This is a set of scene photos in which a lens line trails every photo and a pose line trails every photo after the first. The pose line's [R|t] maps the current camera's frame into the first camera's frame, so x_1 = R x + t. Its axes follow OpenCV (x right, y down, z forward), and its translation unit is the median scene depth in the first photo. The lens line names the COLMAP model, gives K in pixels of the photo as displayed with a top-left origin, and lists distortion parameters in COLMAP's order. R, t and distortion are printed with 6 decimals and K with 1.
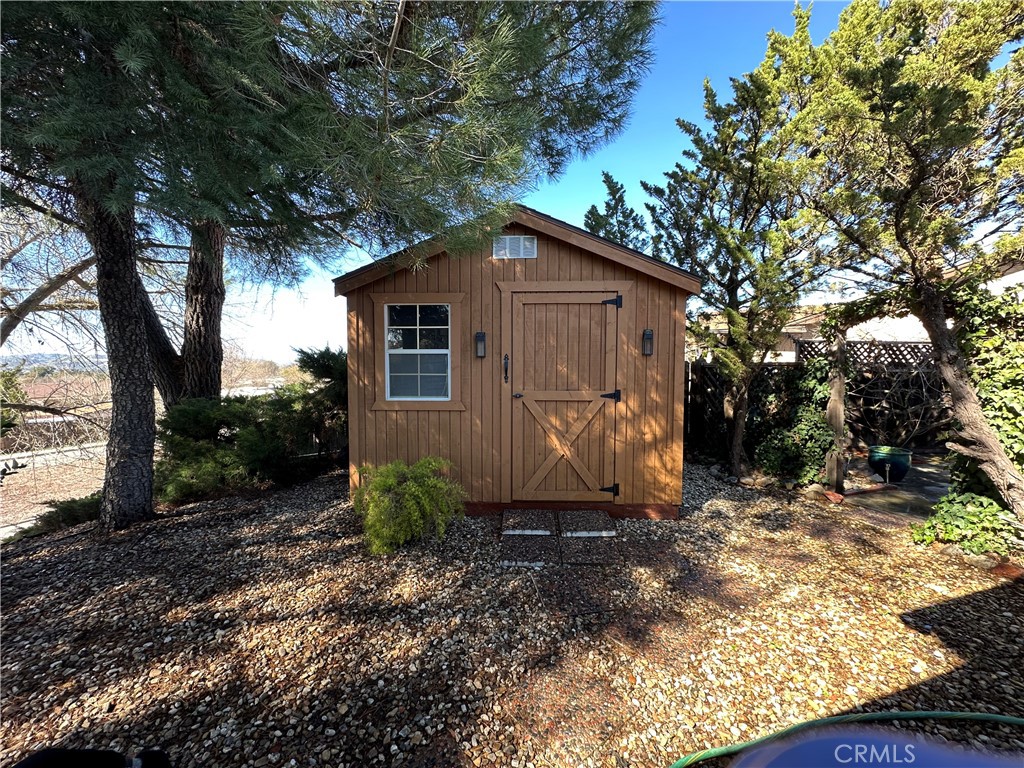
lens RADIAL K [[405.3, 0, 512.0], [0, 405.3, 384.0], [0, 0, 1]] dist [-0.011732, 0.000950]
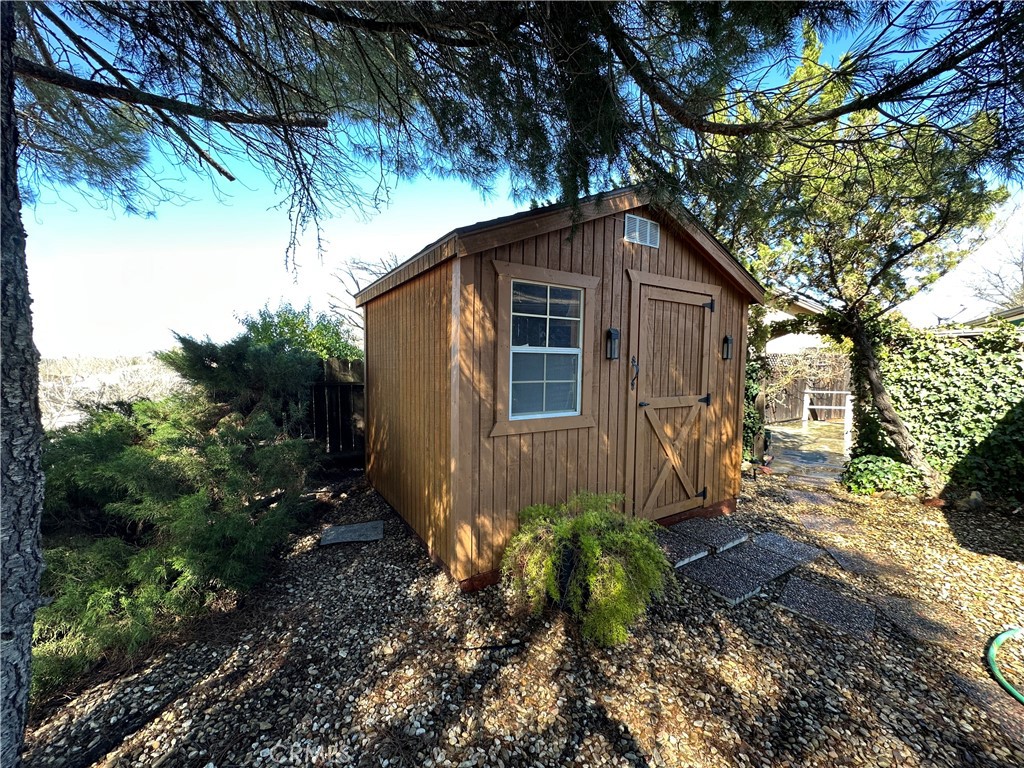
lens RADIAL K [[405.3, 0, 512.0], [0, 405.3, 384.0], [0, 0, 1]] dist [-0.011732, 0.000950]
pose [[0.830293, -0.021600, 0.556909, -0.696260], [0.018745, 0.999766, 0.010829, -0.029208], [-0.557012, 0.001448, 0.830503, 0.435908]]
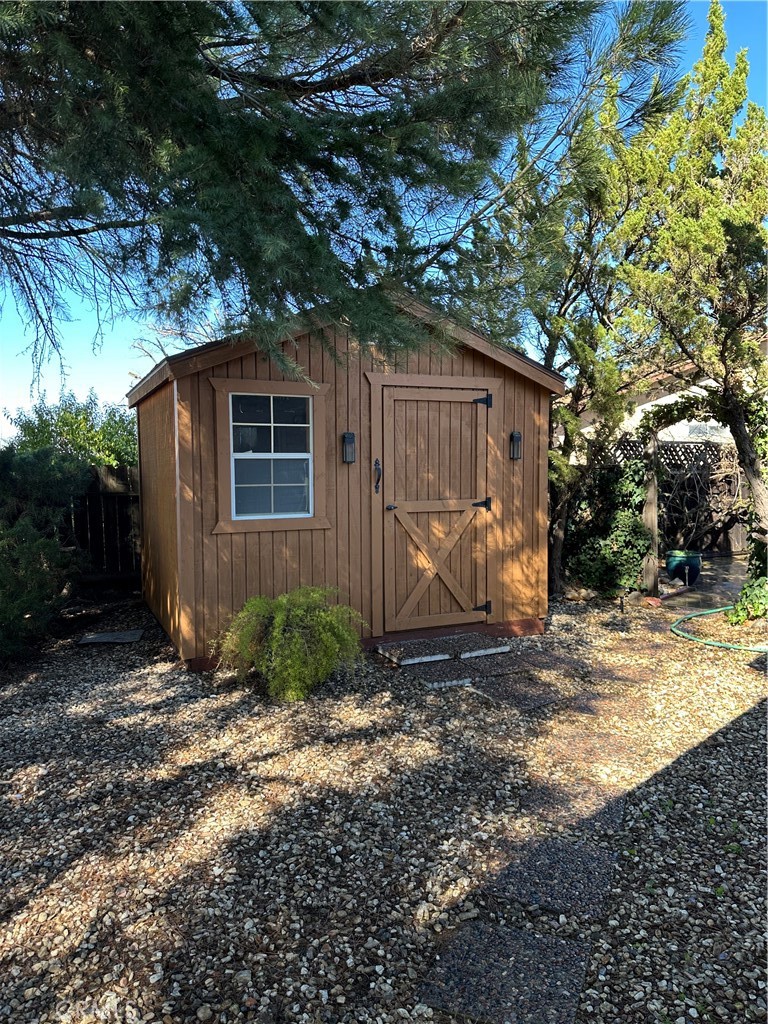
lens RADIAL K [[712.6, 0, 384.0], [0, 712.6, 512.0], [0, 0, 1]] dist [0.076937, -0.092589]
pose [[0.895096, -0.036762, 0.444354, -0.661228], [0.032114, 0.999322, 0.017987, 0.010286], [-0.444715, -0.001830, 0.895670, -0.333937]]
